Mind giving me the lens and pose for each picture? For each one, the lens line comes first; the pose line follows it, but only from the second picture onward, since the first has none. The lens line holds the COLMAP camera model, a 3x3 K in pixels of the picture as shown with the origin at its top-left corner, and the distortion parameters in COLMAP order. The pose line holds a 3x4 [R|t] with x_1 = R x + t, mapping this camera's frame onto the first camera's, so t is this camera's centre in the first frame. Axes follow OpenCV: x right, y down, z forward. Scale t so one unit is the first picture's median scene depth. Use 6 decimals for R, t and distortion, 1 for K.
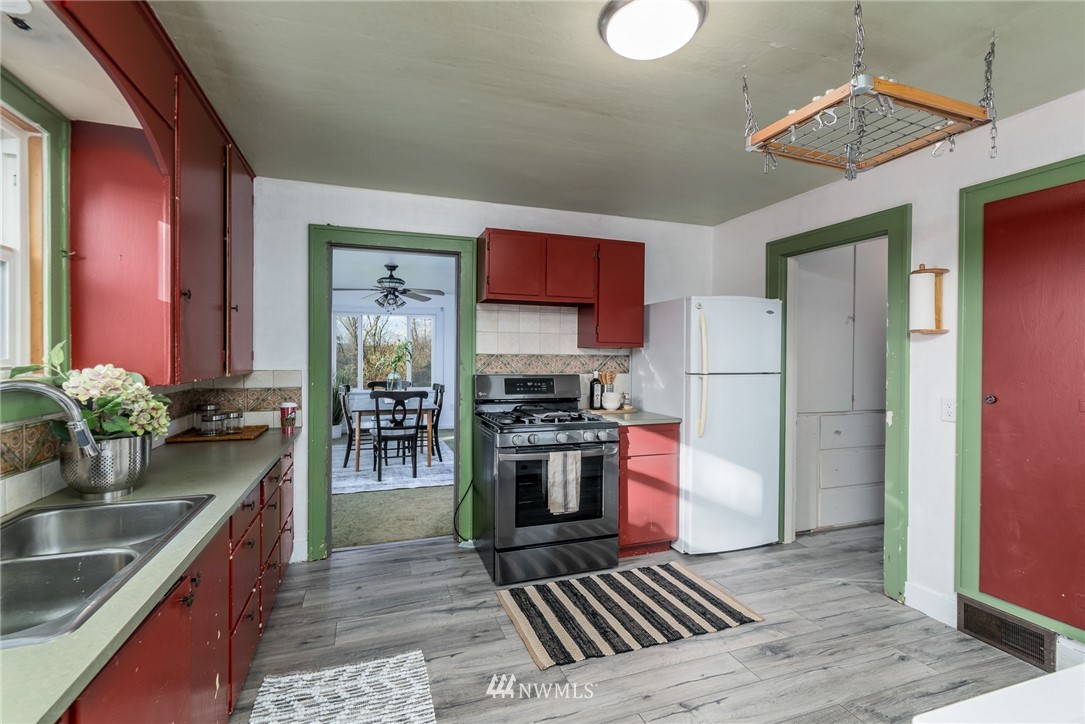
lens RADIAL K [[494.7, 0, 535.4], [0, 494.7, 355.8], [0, 0, 1]] dist [-0.000478, -0.000563]
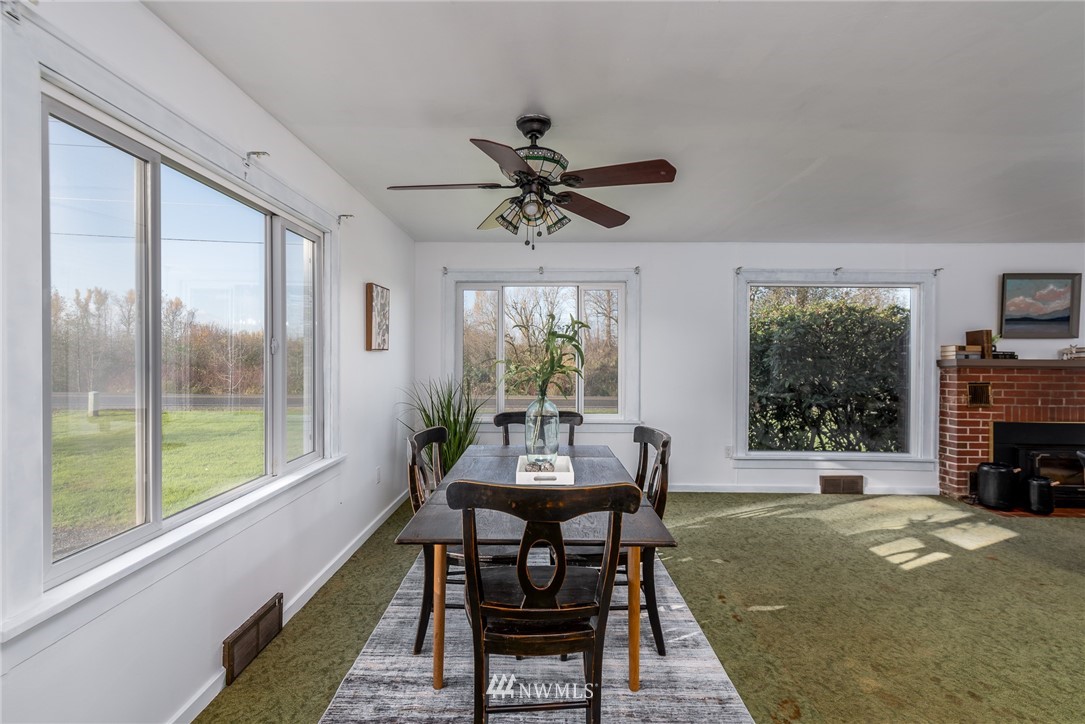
lens RADIAL K [[496.5, 0, 541.6], [0, 496.5, 356.8], [0, 0, 1]] dist [0.001340, 0.000274]
pose [[0.945686, 0.003389, -0.325063, -0.161281], [-0.002688, 0.999993, 0.002604, -0.003307], [0.325069, -0.001588, 0.945689, 0.643756]]
